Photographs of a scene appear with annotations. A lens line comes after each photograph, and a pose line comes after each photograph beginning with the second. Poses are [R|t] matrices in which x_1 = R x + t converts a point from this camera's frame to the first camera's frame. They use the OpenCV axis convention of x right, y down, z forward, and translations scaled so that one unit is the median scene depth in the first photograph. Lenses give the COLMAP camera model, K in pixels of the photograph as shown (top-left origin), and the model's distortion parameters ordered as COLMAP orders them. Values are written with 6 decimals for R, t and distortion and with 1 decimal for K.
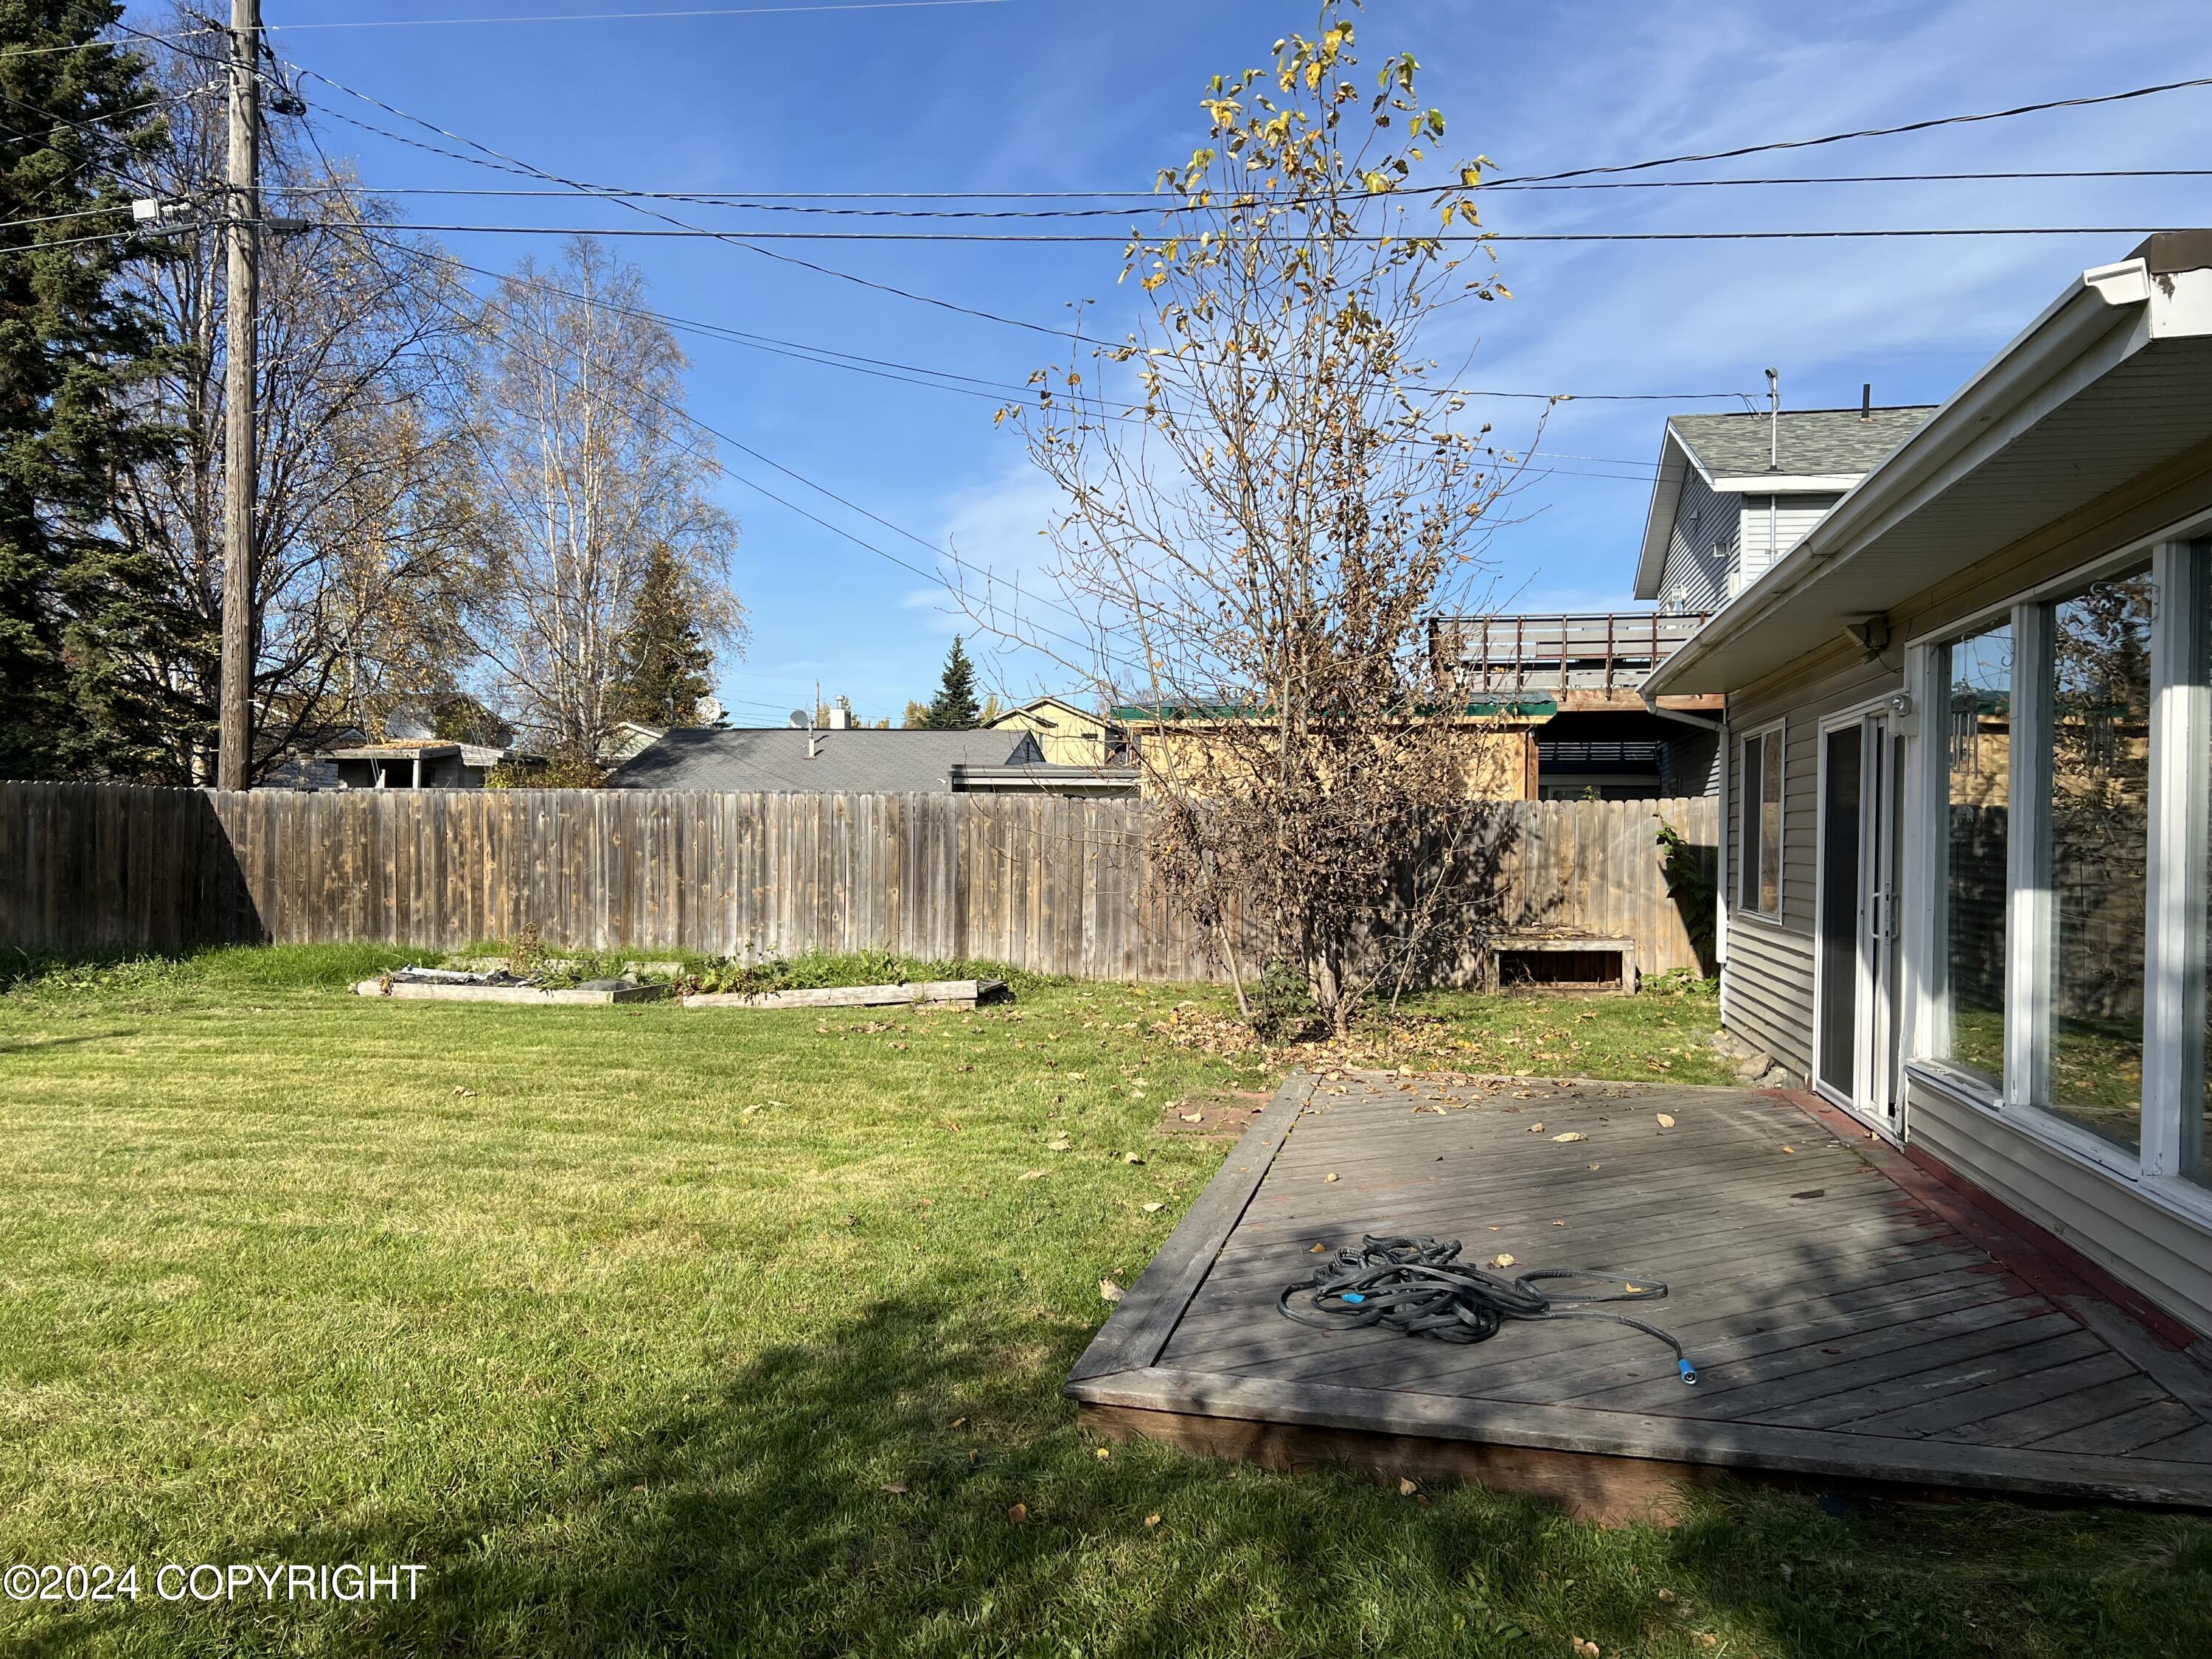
lens RADIAL K [[1659.4, 0, 1090.3], [0, 1659.4, 823.9], [0, 0, 1]] dist [0.128081, -0.187963]
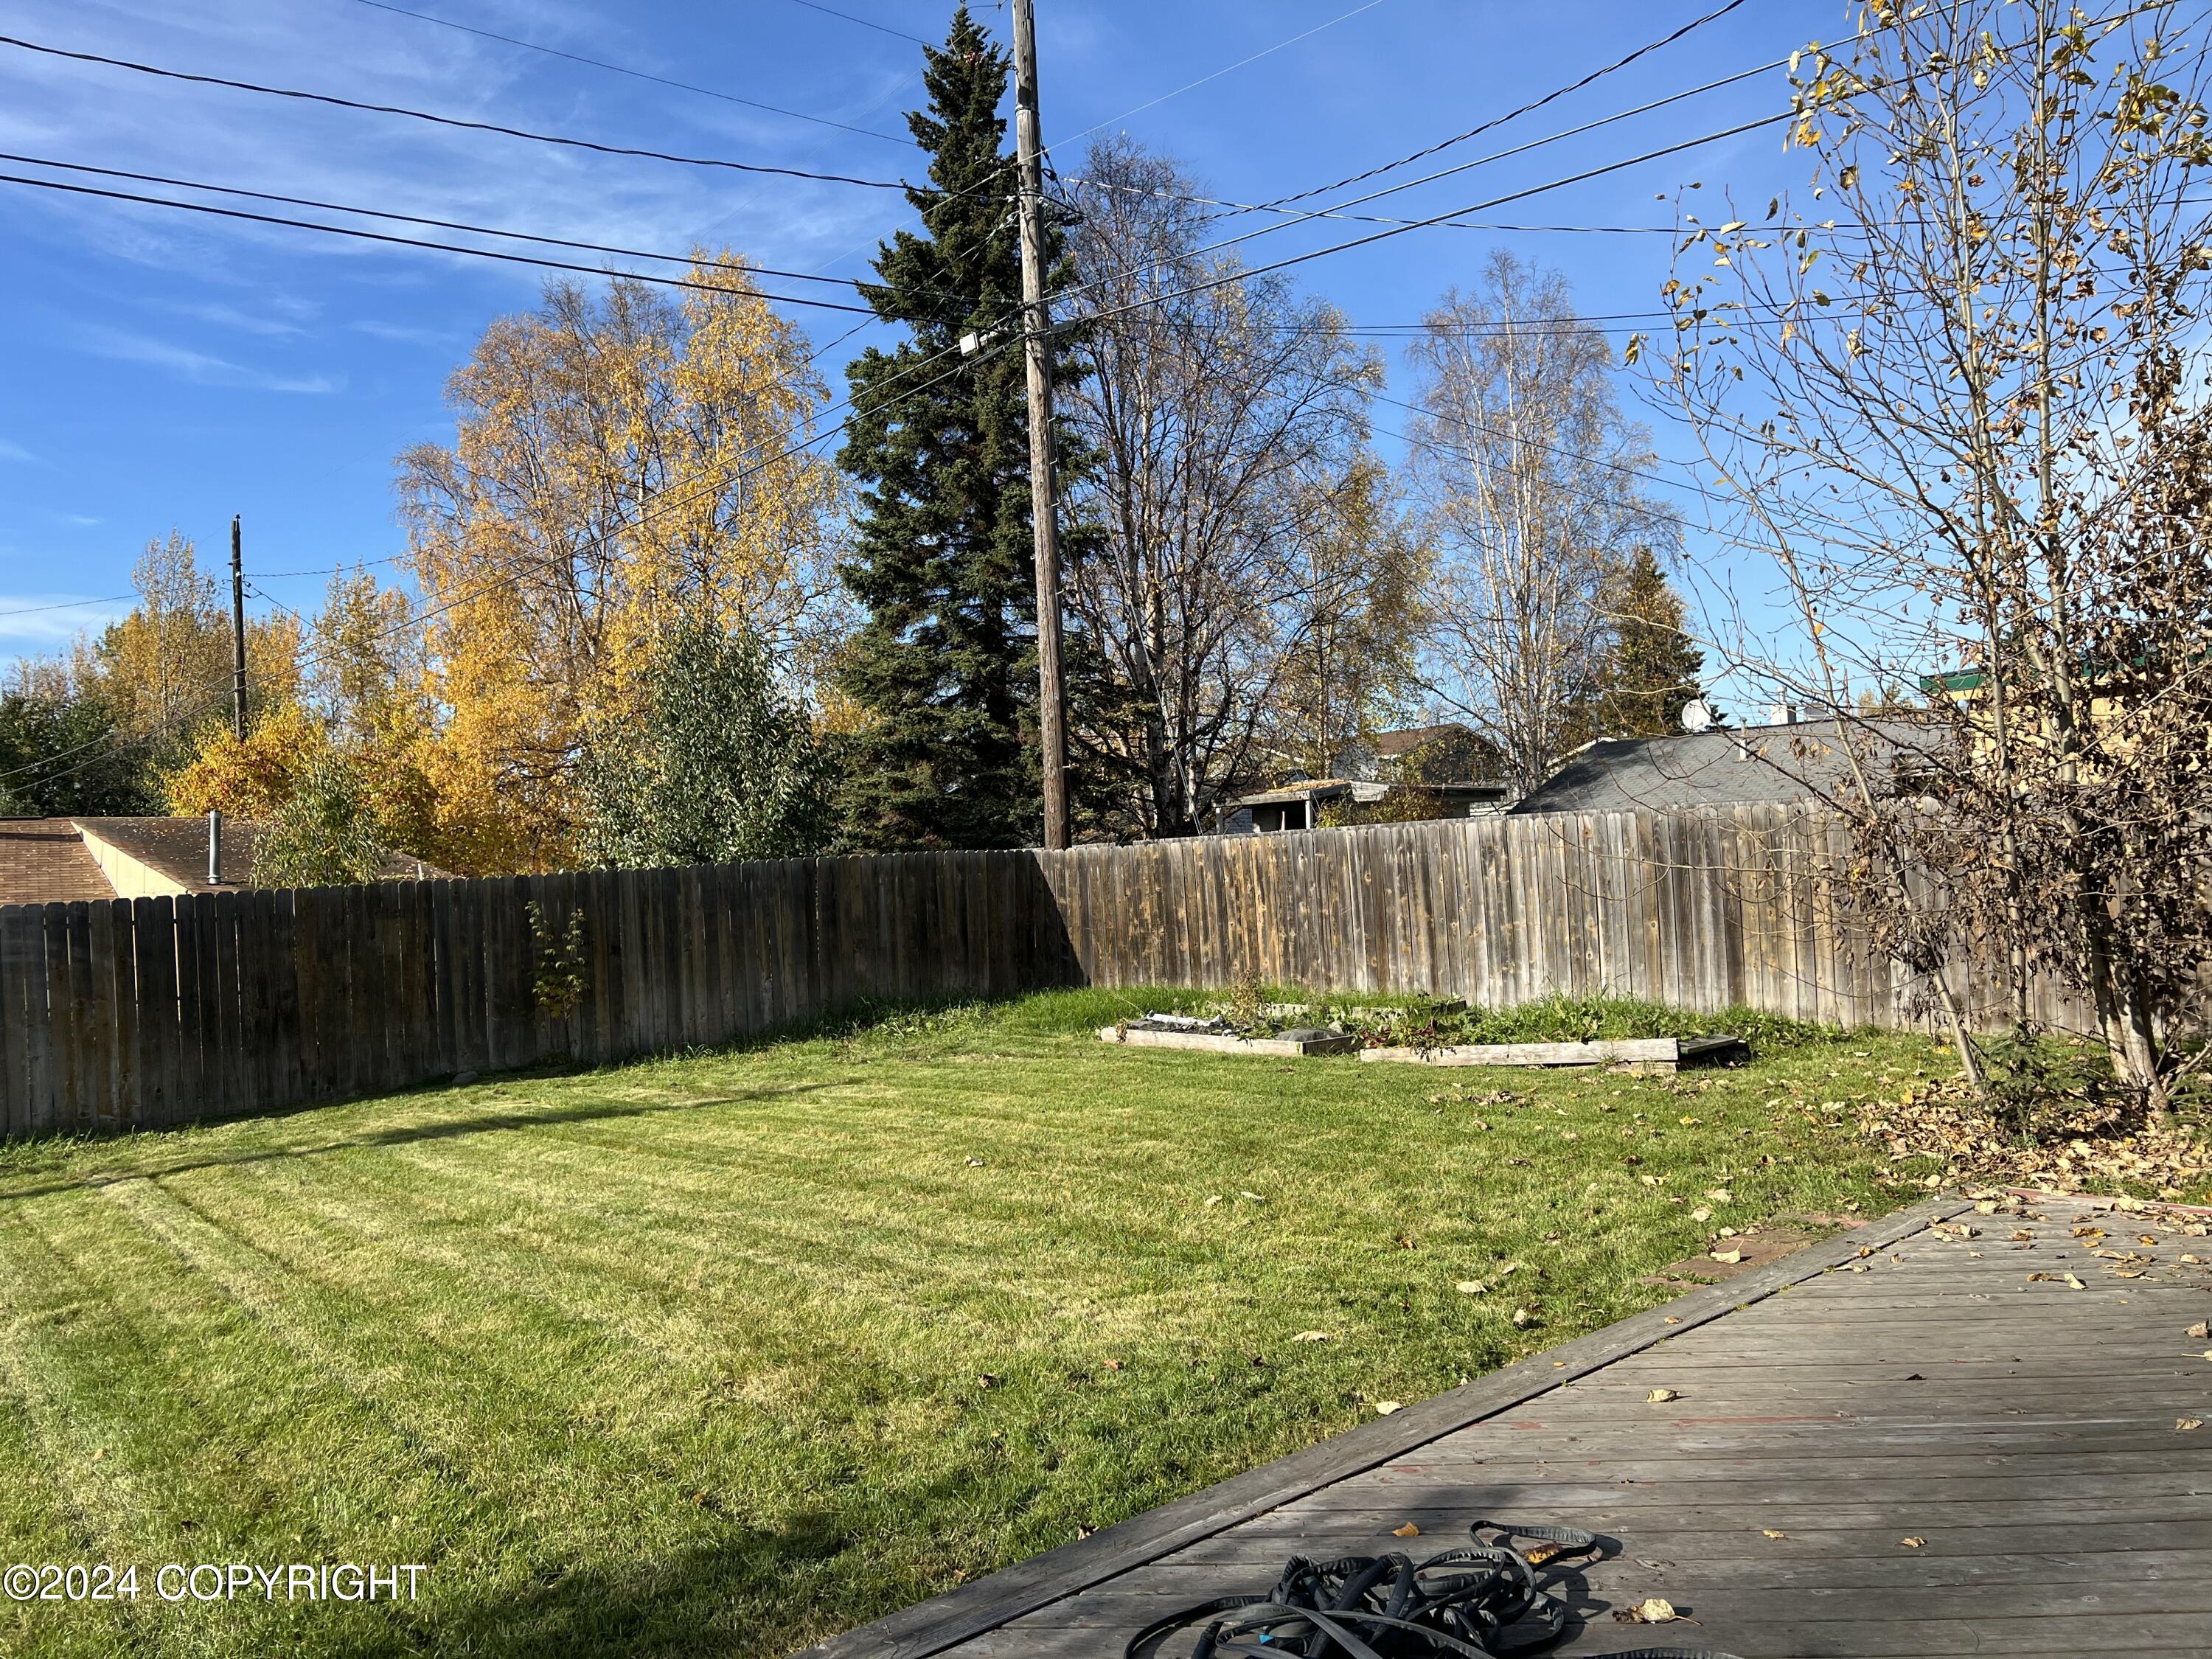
lens RADIAL K [[1659.4, 0, 1090.3], [0, 1659.4, 823.9], [0, 0, 1]] dist [0.128081, -0.187963]
pose [[0.815909, -0.066346, -0.574361, 0.141922], [0.061405, 0.997720, -0.028021, -0.004454], [0.574910, -0.012406, 0.818123, 0.125496]]
